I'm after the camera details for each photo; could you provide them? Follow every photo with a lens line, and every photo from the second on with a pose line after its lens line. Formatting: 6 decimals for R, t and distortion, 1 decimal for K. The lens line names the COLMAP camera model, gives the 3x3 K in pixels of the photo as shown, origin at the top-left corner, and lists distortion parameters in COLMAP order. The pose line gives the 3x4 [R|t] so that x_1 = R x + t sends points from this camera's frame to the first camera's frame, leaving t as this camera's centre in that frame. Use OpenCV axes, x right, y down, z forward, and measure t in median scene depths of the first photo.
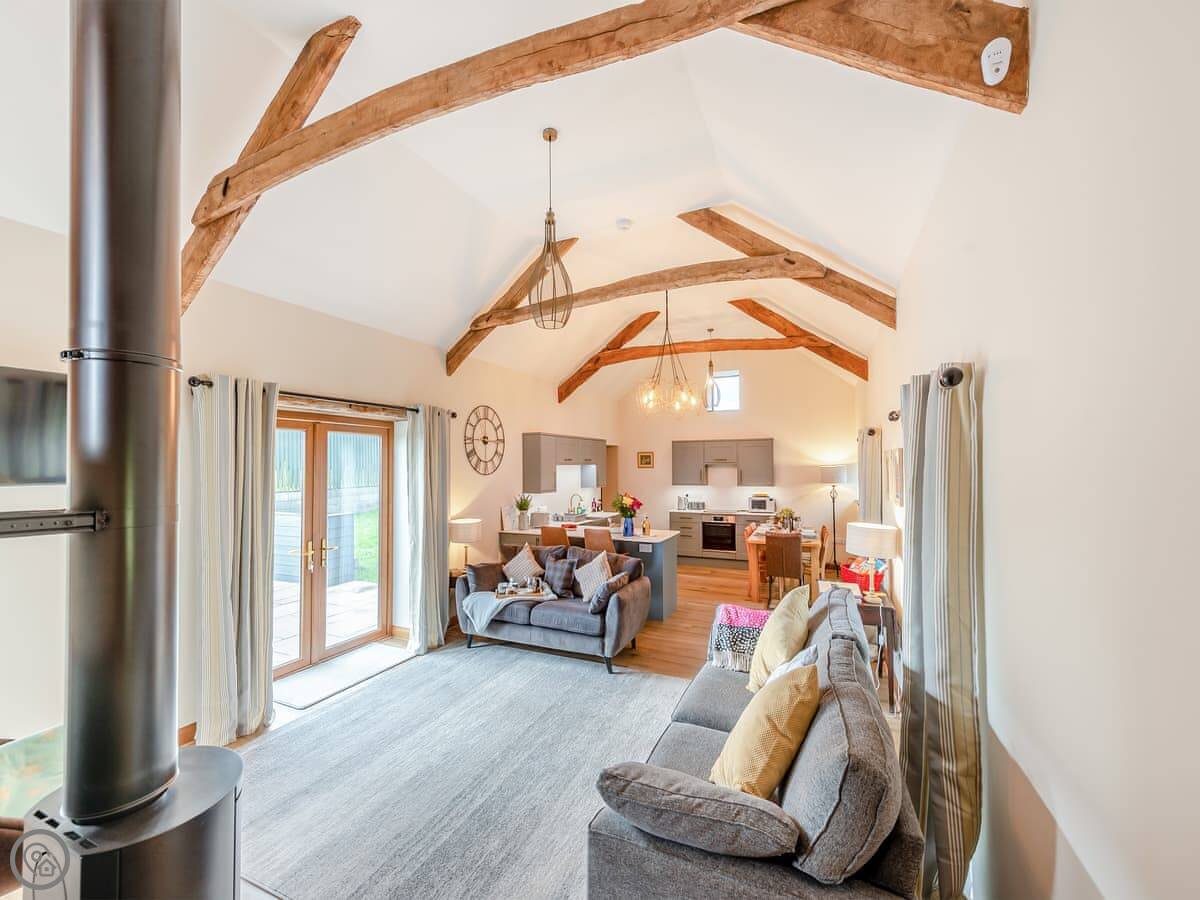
lens RADIAL K [[472.8, 0, 598.5], [0, 472.8, 456.6], [0, 0, 1]] dist [0.001983, 0.000034]
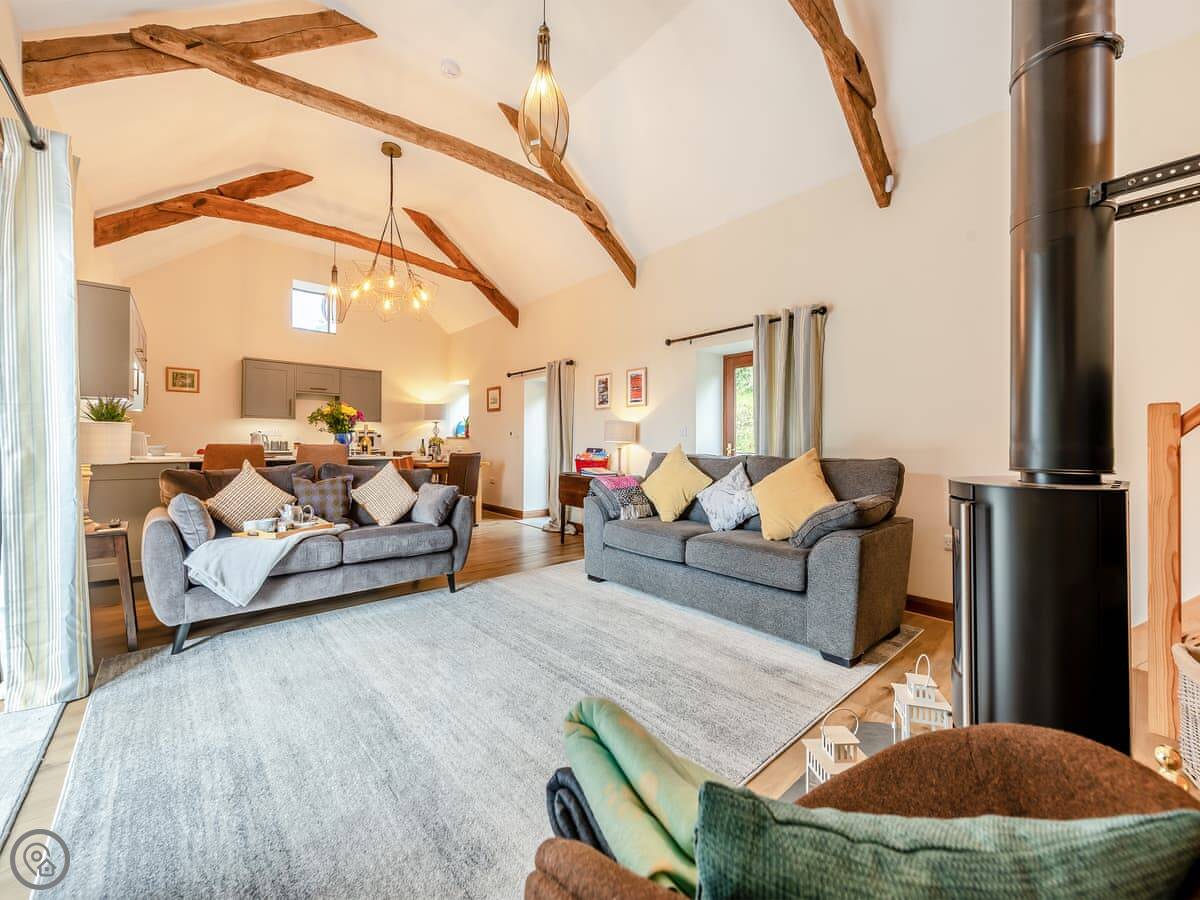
lens RADIAL K [[483.7, 0, 607.8], [0, 483.7, 440.9], [0, 0, 1]] dist [0.001530, -0.000025]
pose [[0.396491, 0.013765, 0.917936, -0.478423], [-0.027859, 0.999607, -0.002956, 0.130130], [-0.917616, -0.024401, 0.396718, 0.293530]]
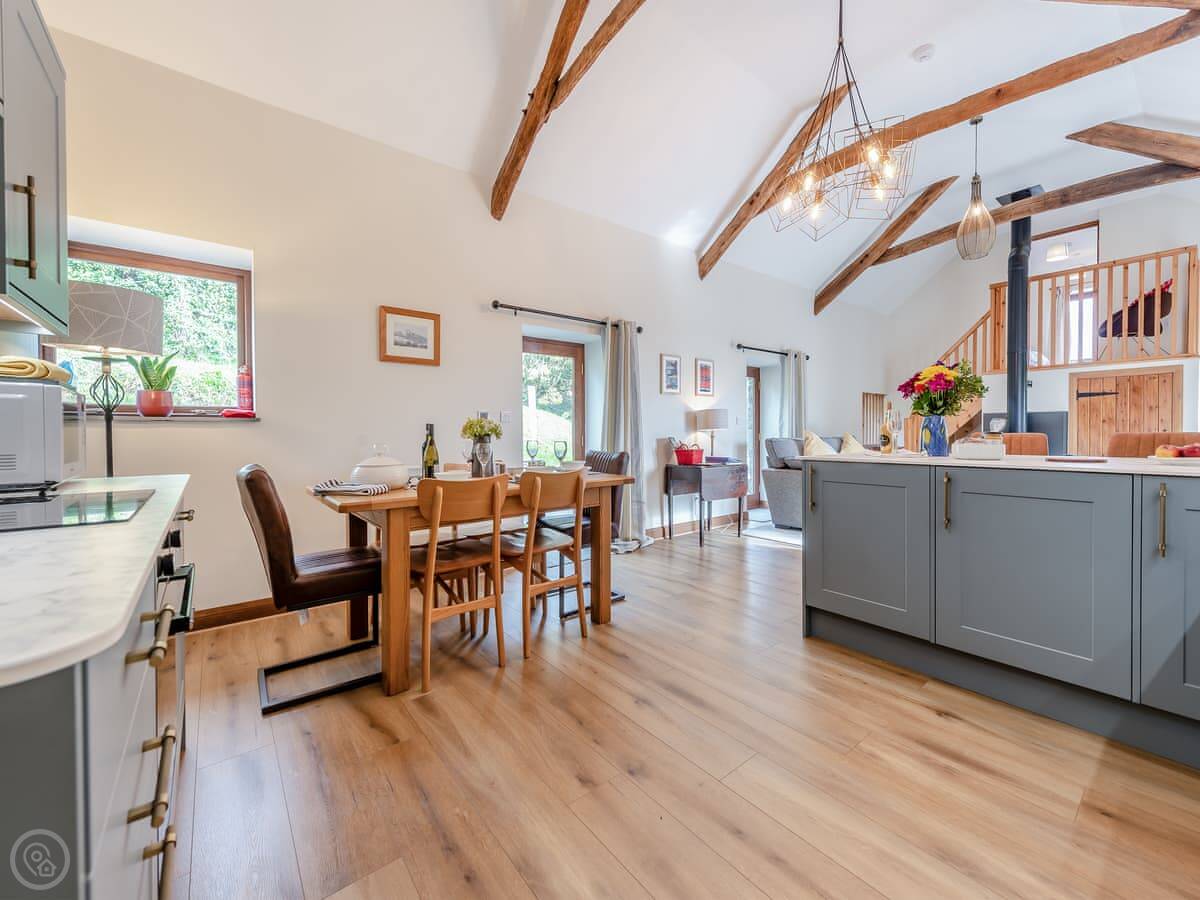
lens RADIAL K [[483.7, 0, 607.8], [0, 483.7, 440.9], [0, 0, 1]] dist [0.001530, -0.000025]
pose [[-0.896553, 0.001423, 0.442935, 0.129576], [0.000866, 0.999999, -0.001460, 0.151502], [-0.442936, -0.000925, -0.896553, 1.552972]]
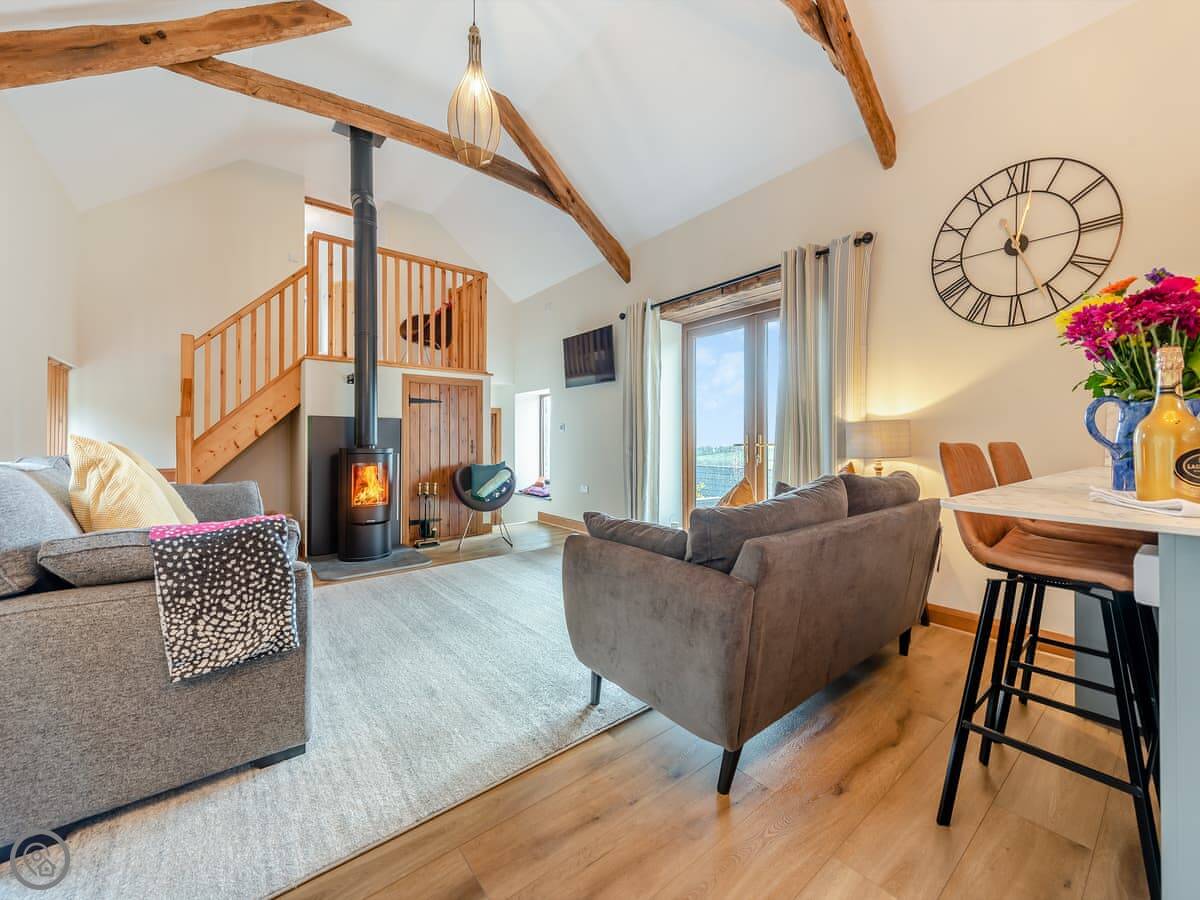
lens RADIAL K [[472.6, 0, 595.1], [0, 472.6, 438.8], [0, 0, 1]] dist [0.013890, -0.006856]
pose [[-0.452216, 0.001336, -0.891907, 0.319465], [0.019343, 0.999778, -0.008309, 0.138203], [0.891699, -0.021010, -0.452142, 0.868010]]
